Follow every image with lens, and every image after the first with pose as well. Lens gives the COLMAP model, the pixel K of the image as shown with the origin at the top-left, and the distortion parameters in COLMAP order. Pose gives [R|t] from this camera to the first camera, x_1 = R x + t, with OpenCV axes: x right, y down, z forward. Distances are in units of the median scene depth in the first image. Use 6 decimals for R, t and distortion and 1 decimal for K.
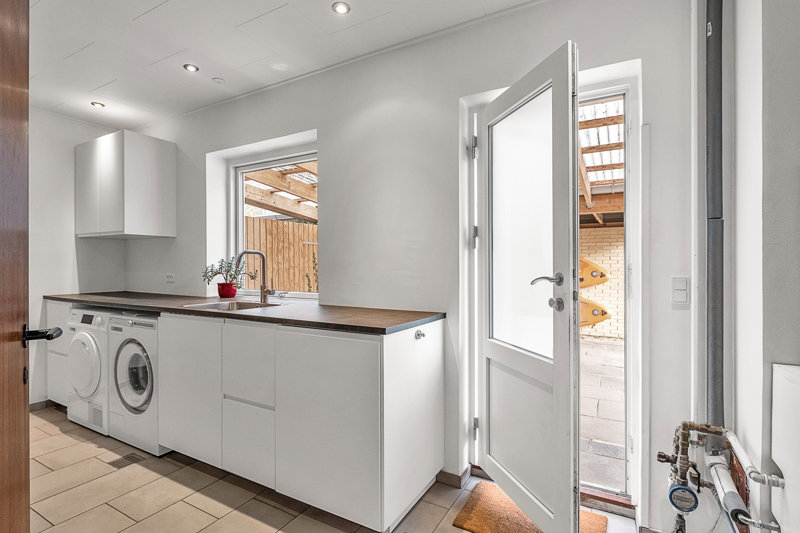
lens RADIAL K [[397.6, 0, 401.4], [0, 397.6, 267.6], [0, 0, 1]] dist [-0.005917, -0.000656]
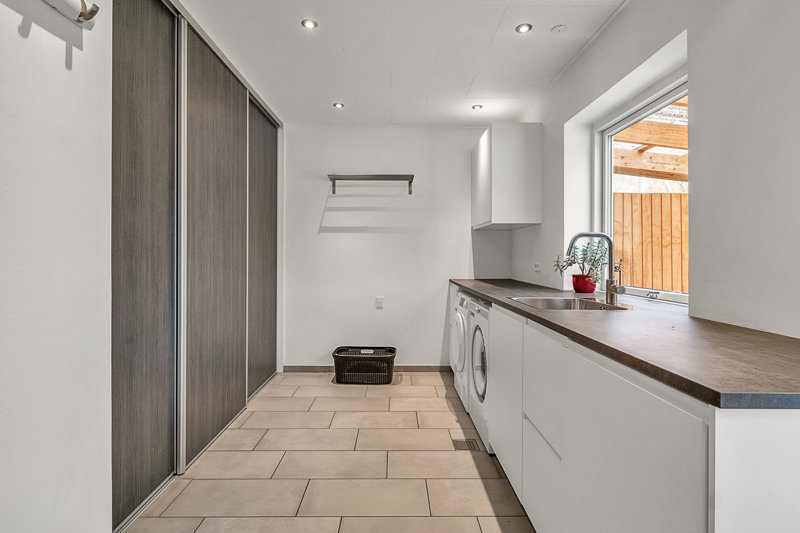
lens RADIAL K [[397.6, 0, 397.2], [0, 397.6, 258.1], [0, 0, 1]] dist [-0.005917, -0.000656]
pose [[0.495263, 0.004163, -0.868733, 0.081096], [-0.006864, 0.999976, 0.000879, 0.006422], [0.868716, 0.005527, 0.495280, 0.264753]]
